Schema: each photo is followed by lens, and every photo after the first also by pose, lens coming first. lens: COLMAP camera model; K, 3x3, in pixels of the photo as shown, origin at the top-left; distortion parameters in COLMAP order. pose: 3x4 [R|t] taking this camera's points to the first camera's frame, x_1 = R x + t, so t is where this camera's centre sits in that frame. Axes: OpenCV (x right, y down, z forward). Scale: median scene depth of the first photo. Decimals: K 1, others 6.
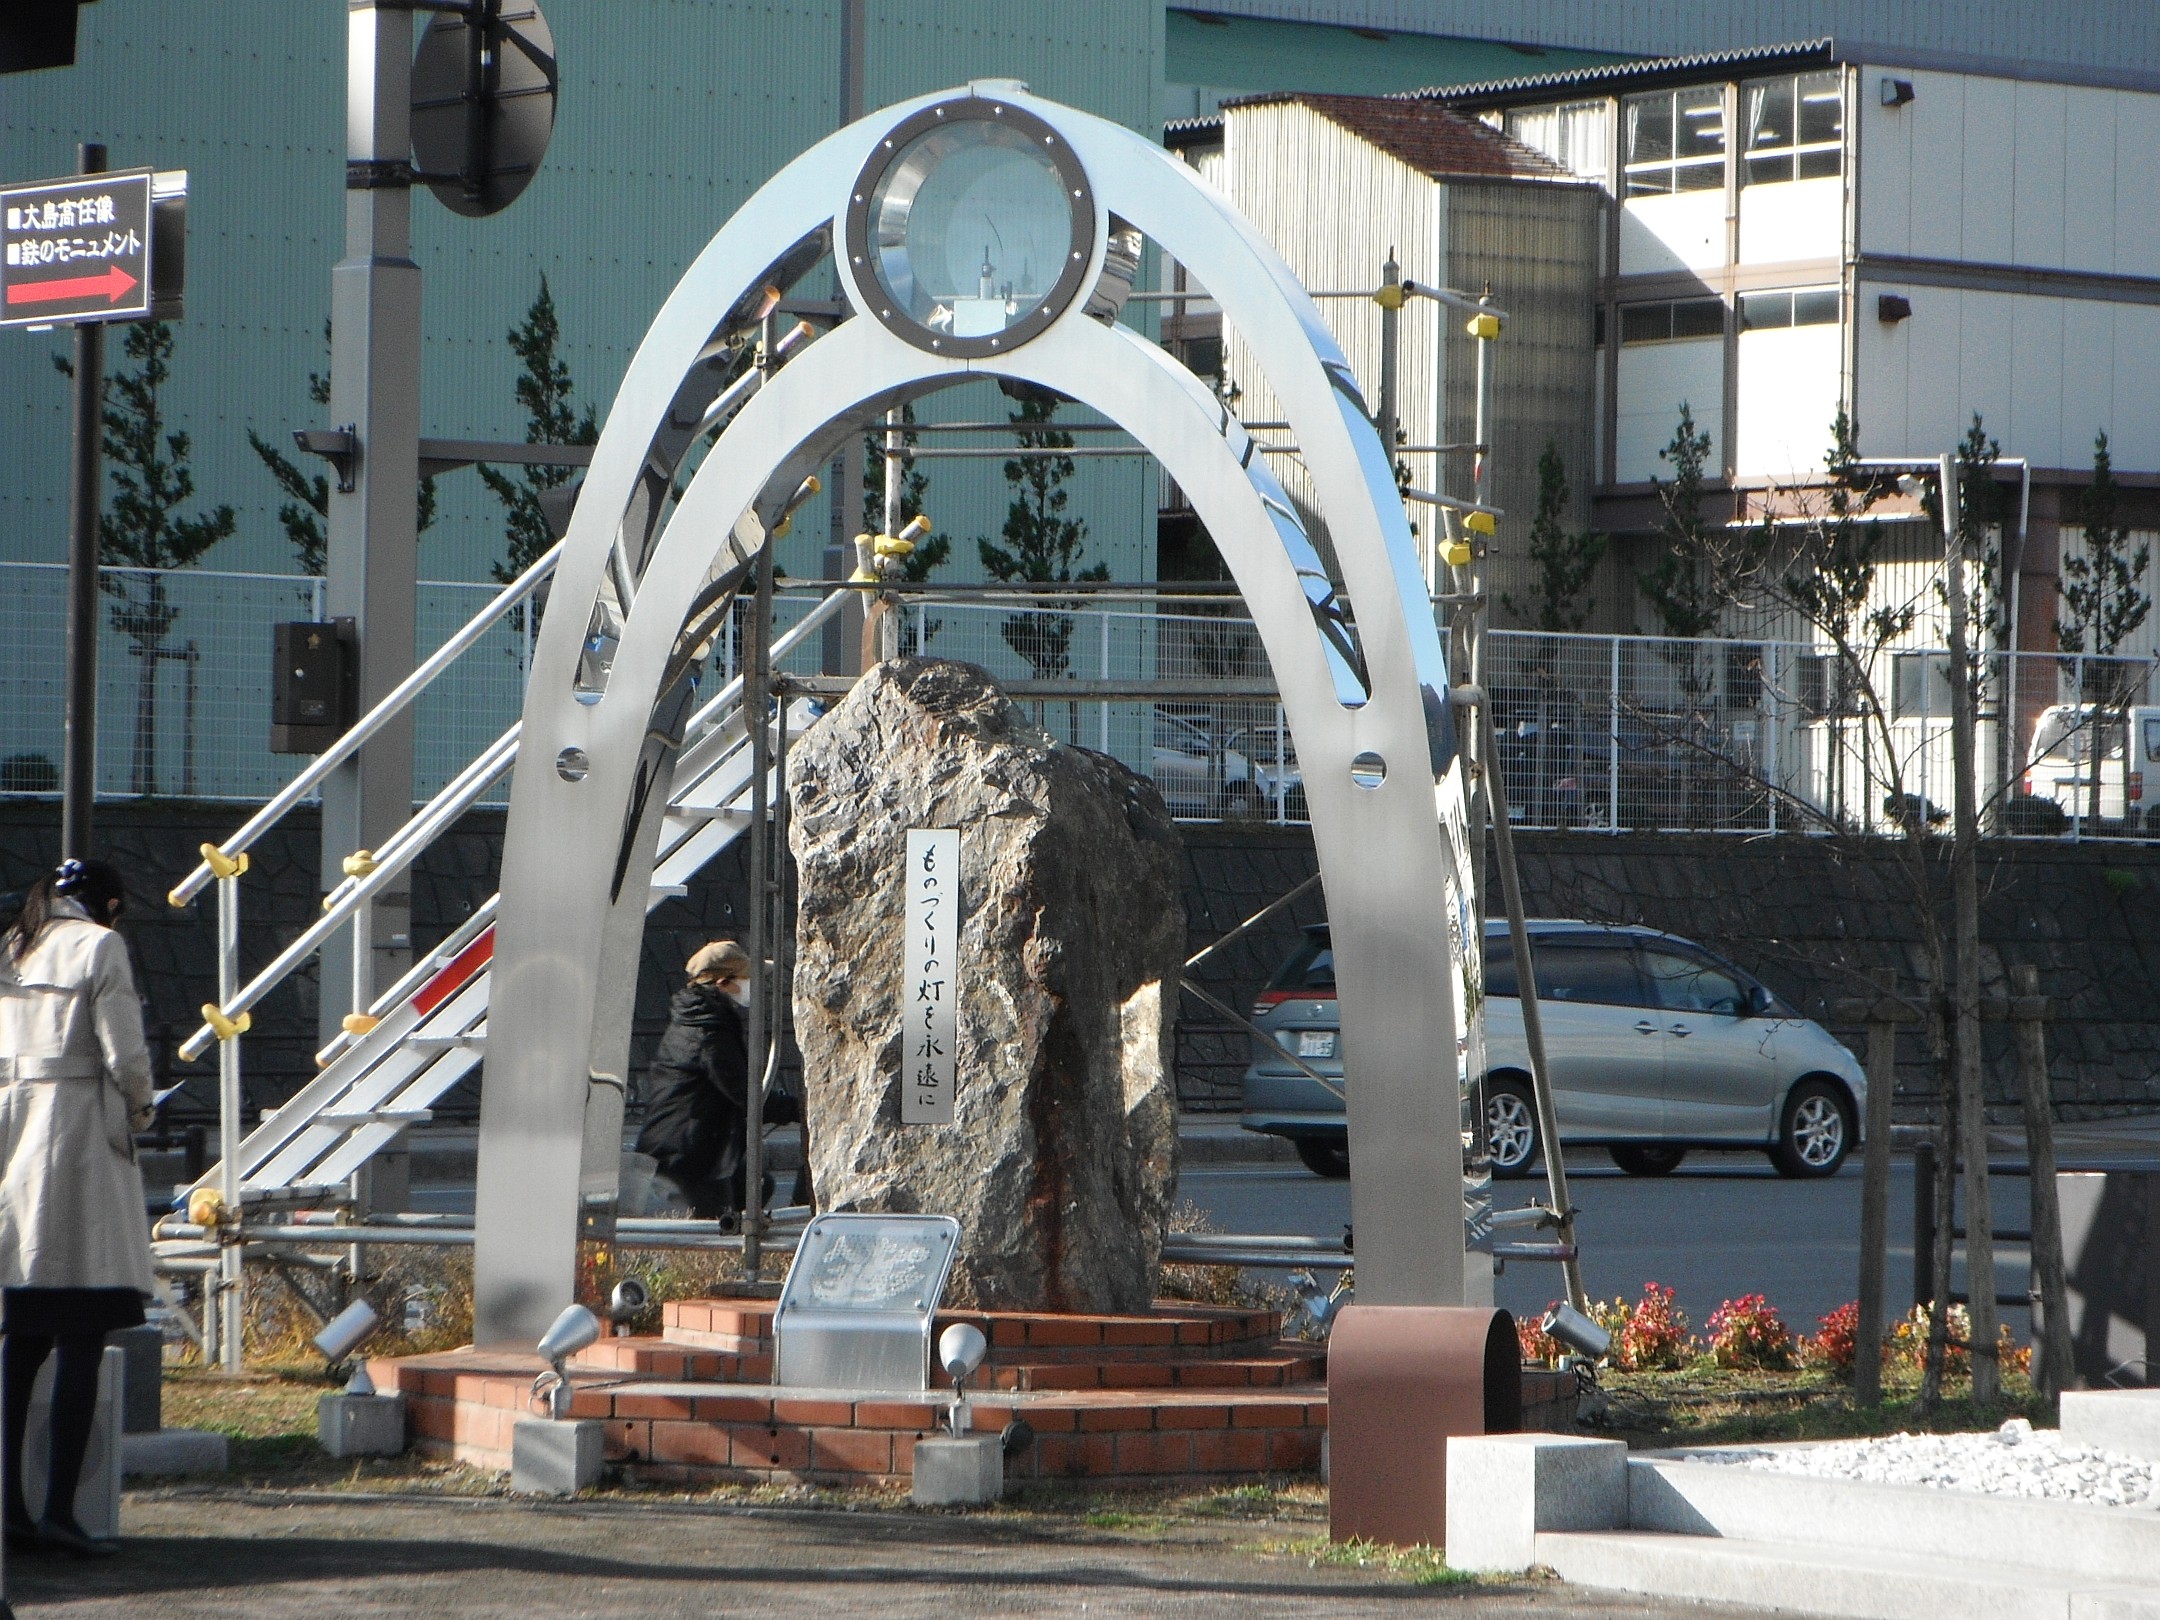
lens RADIAL K [[7881.2, 0, 1079.1], [0, 7881.2, 809.8], [0, 0, 1]] dist [0.000742, 0.000000]
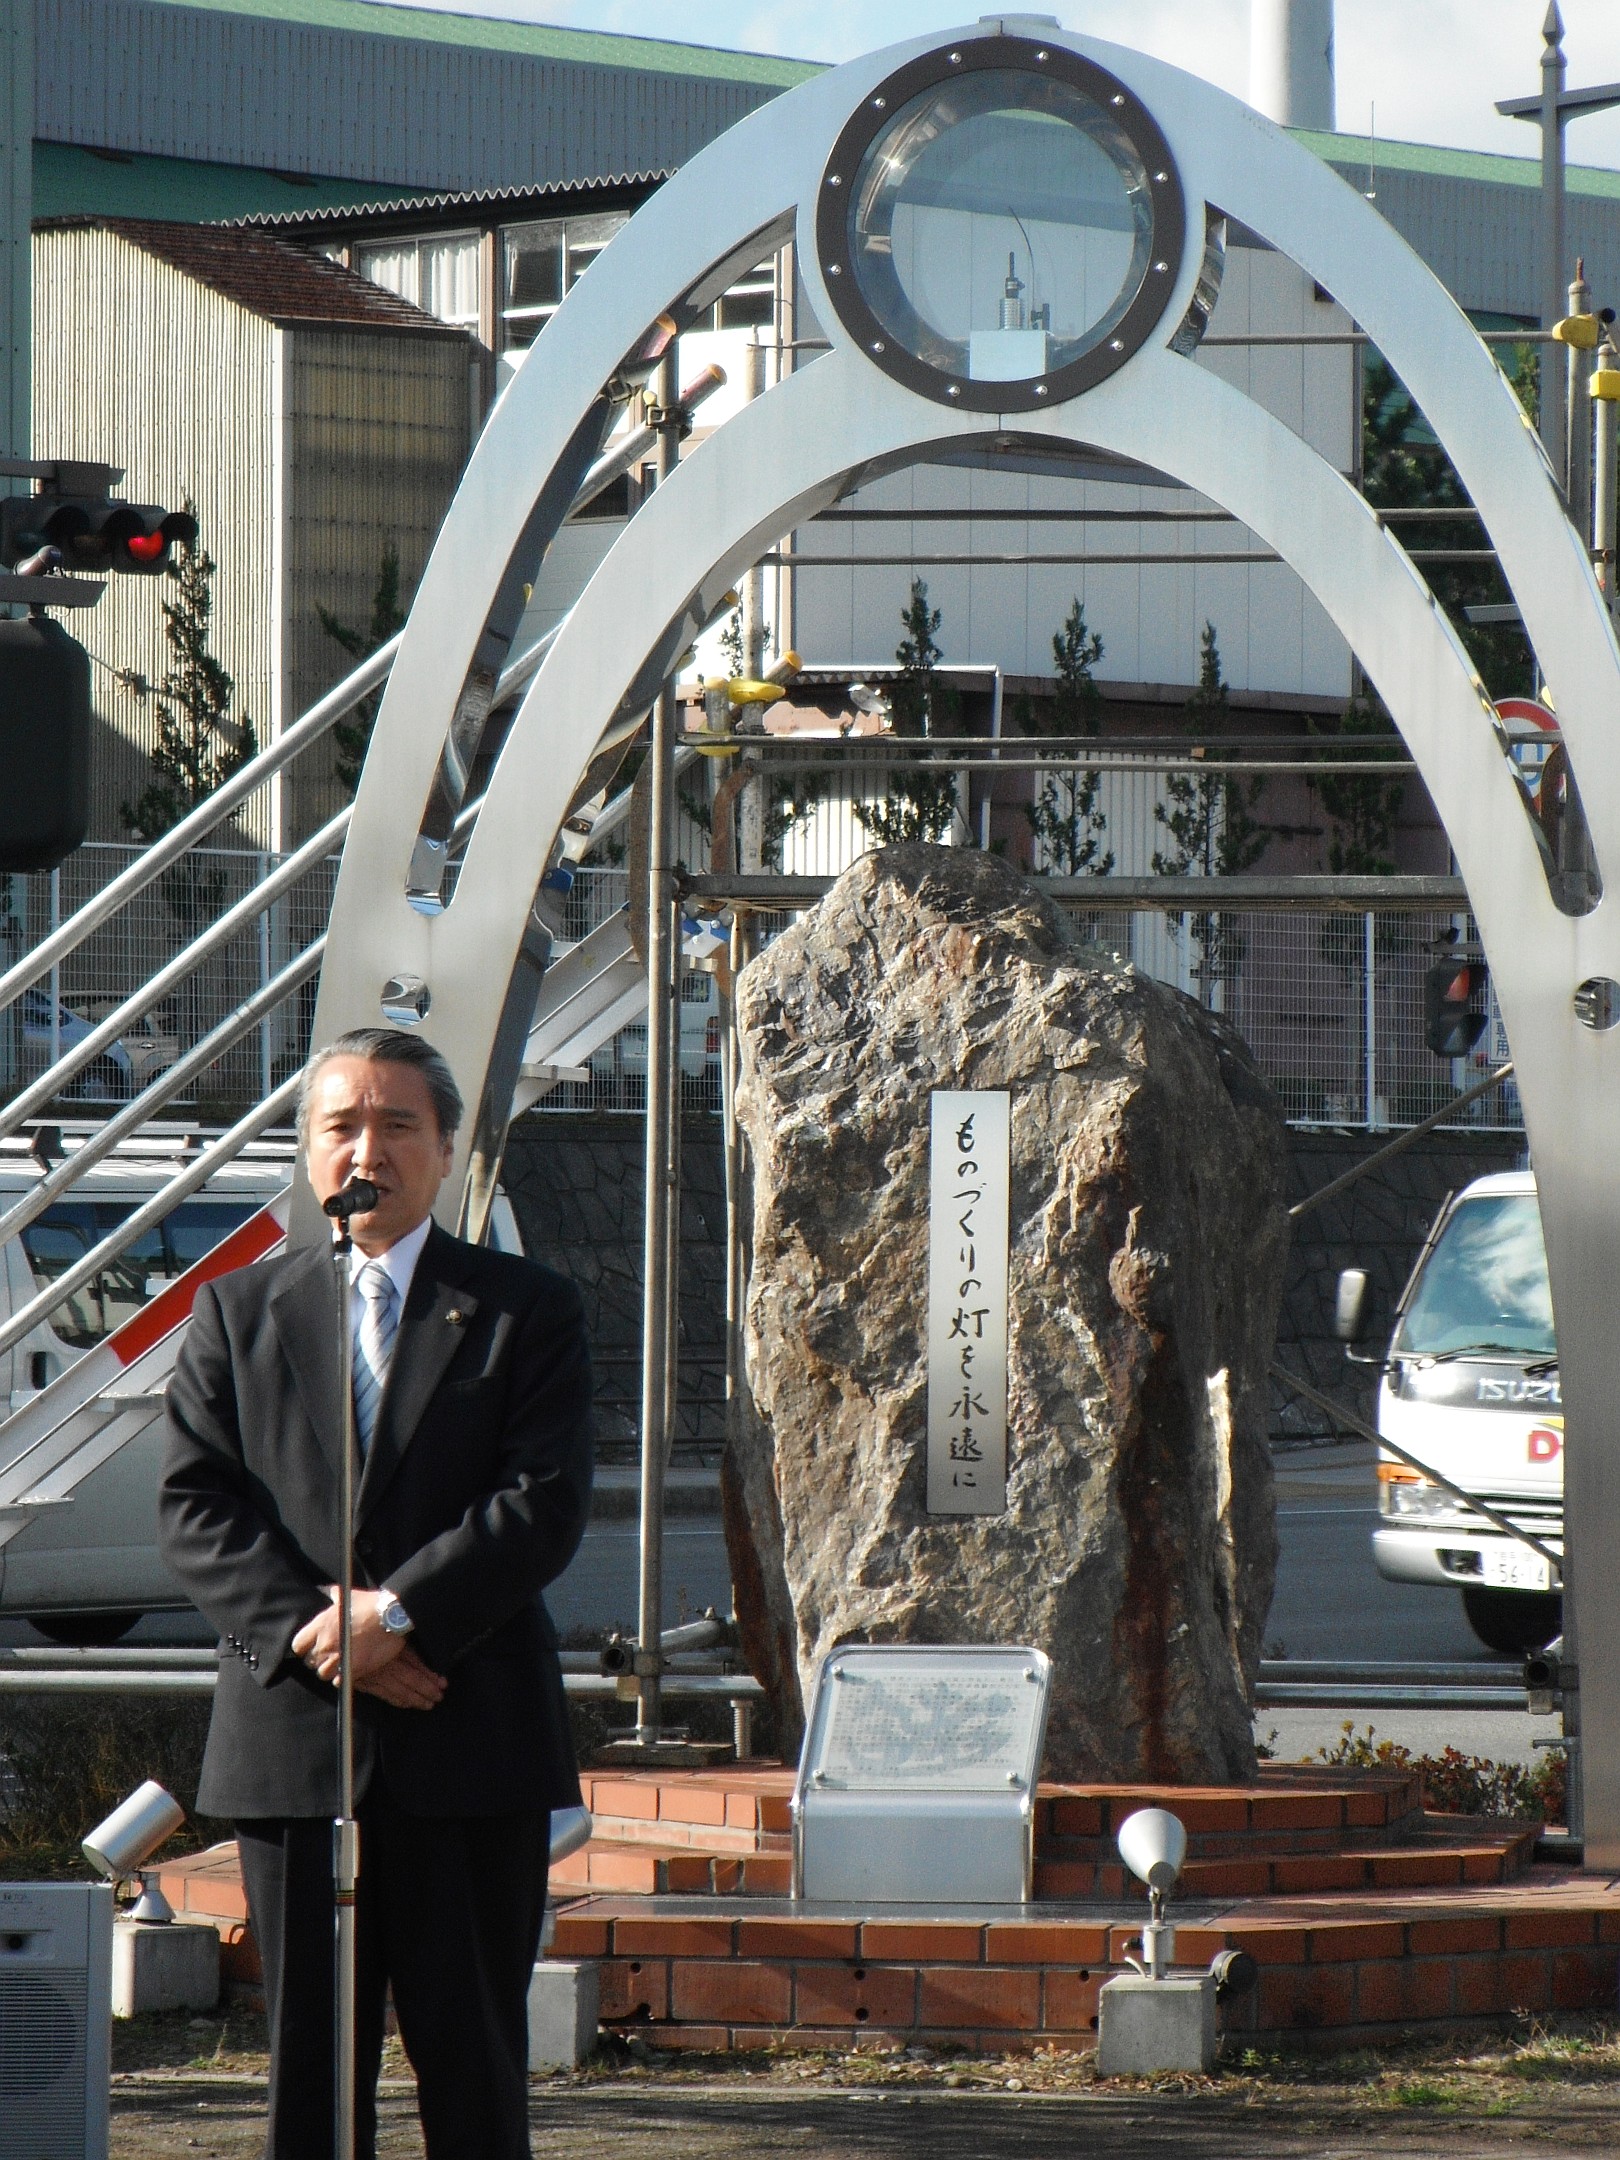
lens RADIAL K [[8783.9, 0, 851.2], [0, 8783.9, 1182.9], [0, 0, 1]] dist [0.266864, 0.000000]
pose [[0.985152, -0.005690, 0.171591, -0.161167], [0.004040, 0.999942, 0.009962, 0.002823], [-0.171638, -0.009121, 0.985118, 0.236860]]
